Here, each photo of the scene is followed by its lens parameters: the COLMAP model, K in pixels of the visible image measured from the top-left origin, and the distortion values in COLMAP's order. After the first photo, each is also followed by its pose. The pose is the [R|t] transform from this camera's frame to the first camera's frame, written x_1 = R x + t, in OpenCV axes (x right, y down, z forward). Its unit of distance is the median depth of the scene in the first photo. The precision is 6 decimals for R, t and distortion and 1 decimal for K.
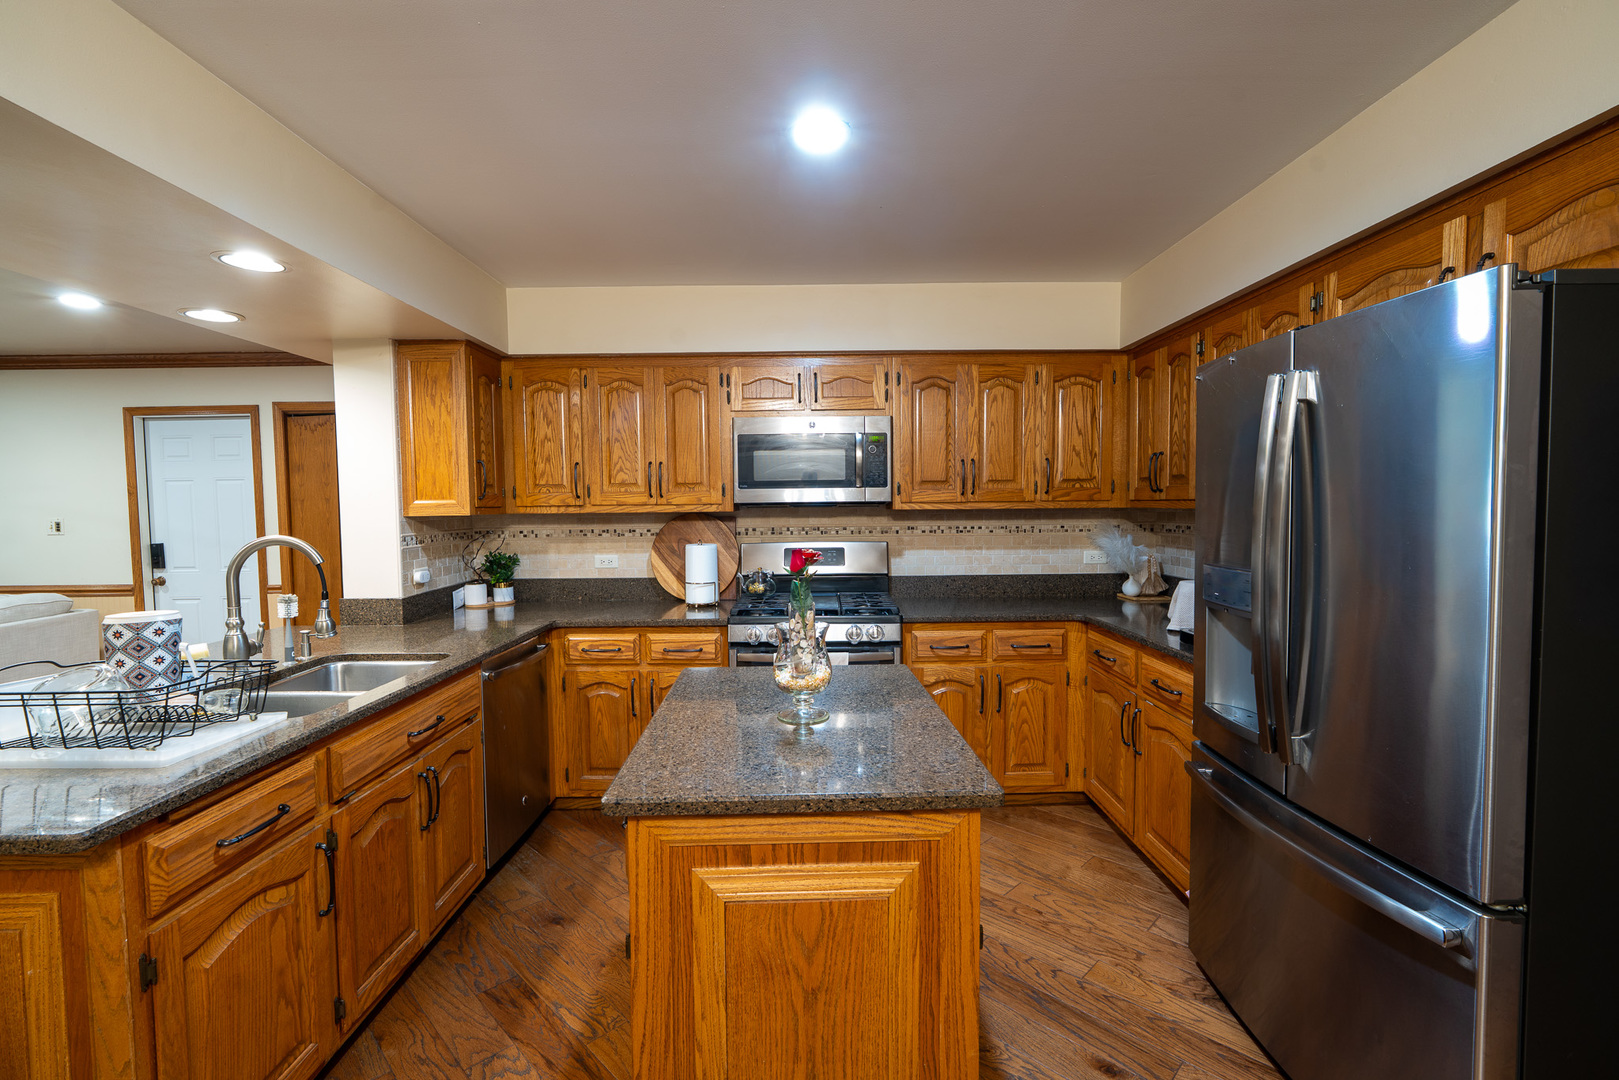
lens RADIAL K [[718.9, 0, 808.5], [0, 718.9, 543.1], [0, 0, 1]] dist [-0.016132, 0.005324]
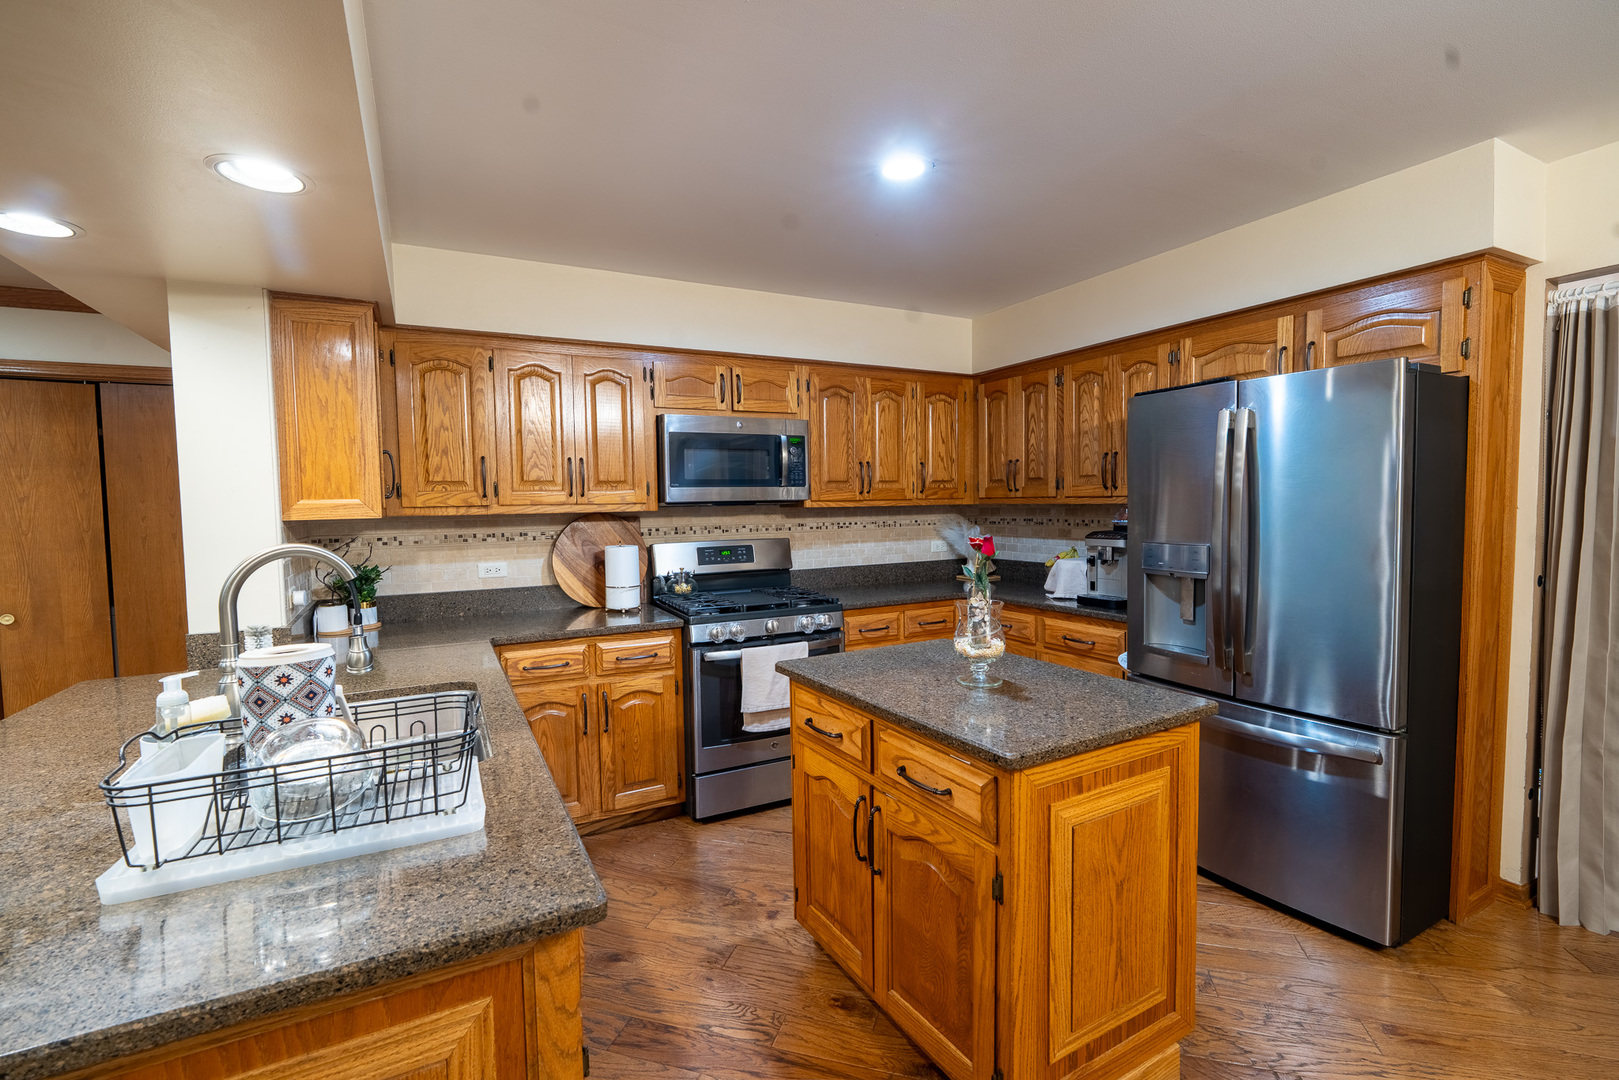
lens RADIAL K [[718.9, 0, 808.5], [0, 718.9, 543.1], [0, 0, 1]] dist [-0.016132, 0.005324]
pose [[0.884123, -0.031226, 0.466209, -0.383813], [0.033083, 0.999444, 0.004202, 0.002165], [-0.466081, 0.011708, 0.884665, 0.050421]]
